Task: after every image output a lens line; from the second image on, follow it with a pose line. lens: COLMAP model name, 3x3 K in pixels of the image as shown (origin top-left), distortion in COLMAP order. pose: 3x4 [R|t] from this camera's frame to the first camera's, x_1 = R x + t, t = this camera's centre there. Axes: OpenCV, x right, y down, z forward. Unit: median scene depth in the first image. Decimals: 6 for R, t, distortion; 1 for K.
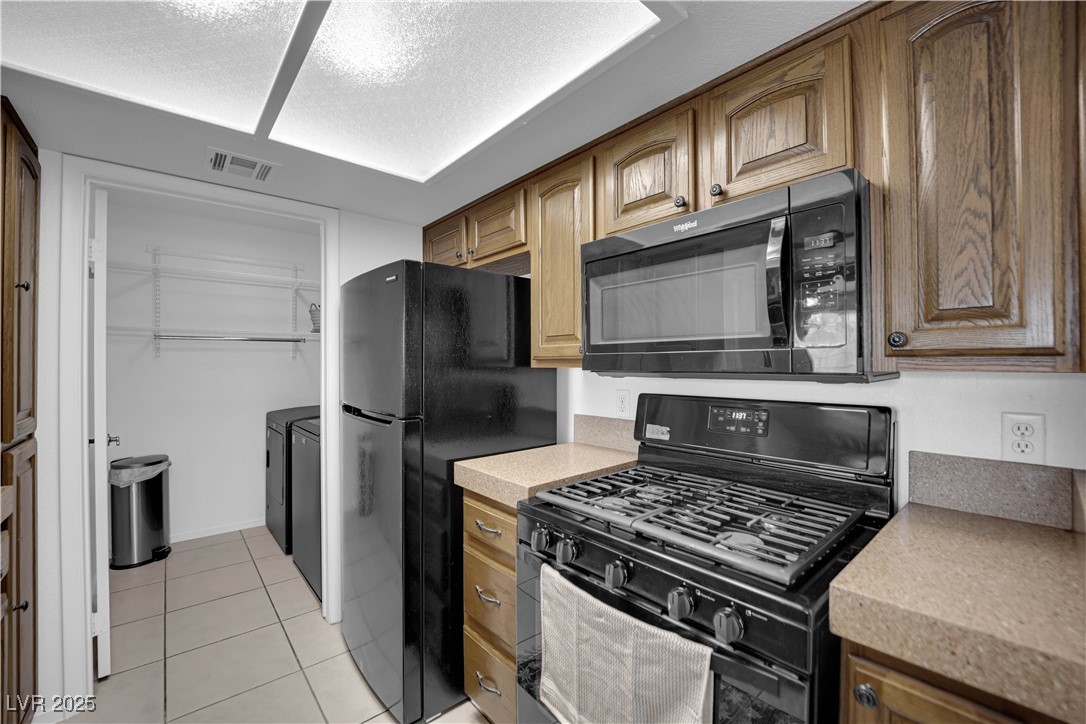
lens RADIAL K [[440.2, 0, 541.5], [0, 440.2, 362.4], [0, 0, 1]] dist [-0.024332, -0.000002]
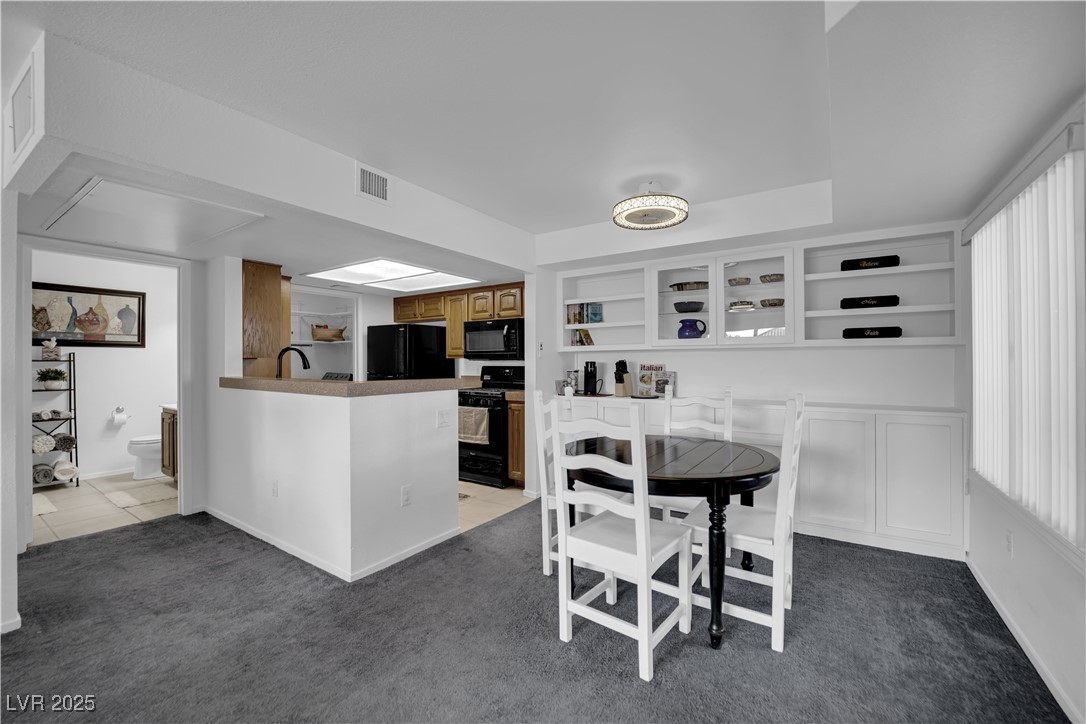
lens RADIAL K [[440.2, 0, 541.5], [0, 440.2, 362.4], [0, 0, 1]] dist [-0.024332, -0.000002]
pose [[0.965086, -0.001659, 0.261928, -0.215374], [0.000381, 0.999988, 0.004931, 0.030218], [-0.261933, -0.004659, 0.965075, -2.388604]]
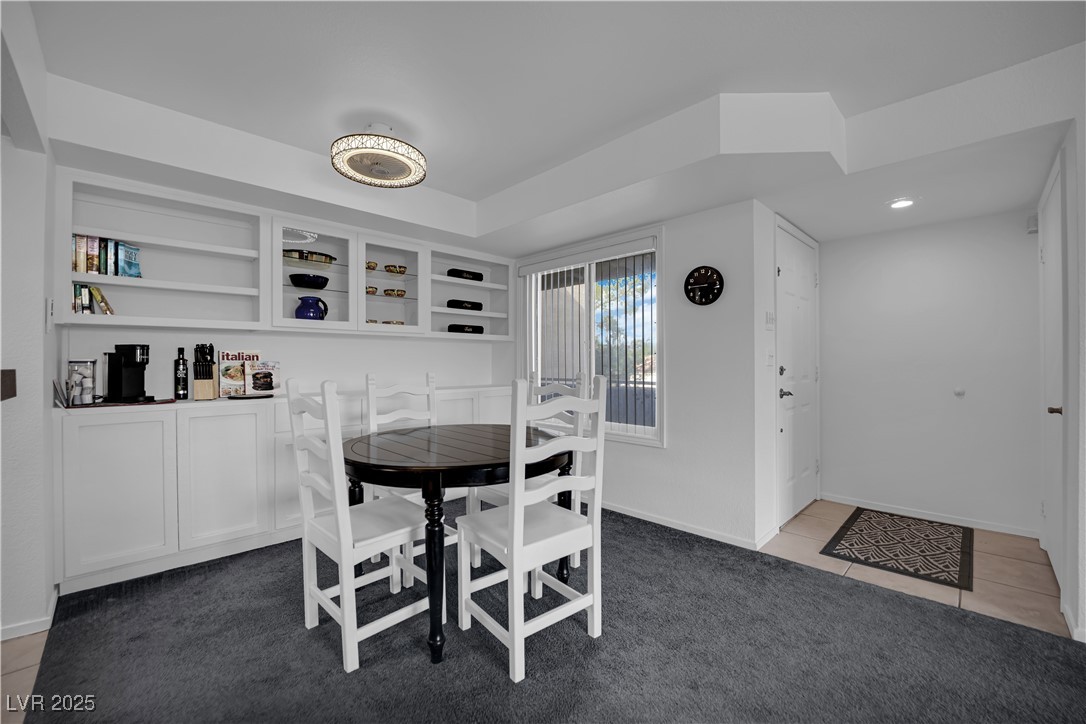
lens RADIAL K [[440.2, 0, 541.5], [0, 440.2, 362.4], [0, 0, 1]] dist [-0.024332, -0.000002]
pose [[-0.054951, 0.002146, 0.998487, -0.851233], [-0.001581, 0.999996, -0.002236, 0.106488], [-0.998488, -0.001702, -0.054947, -1.148847]]
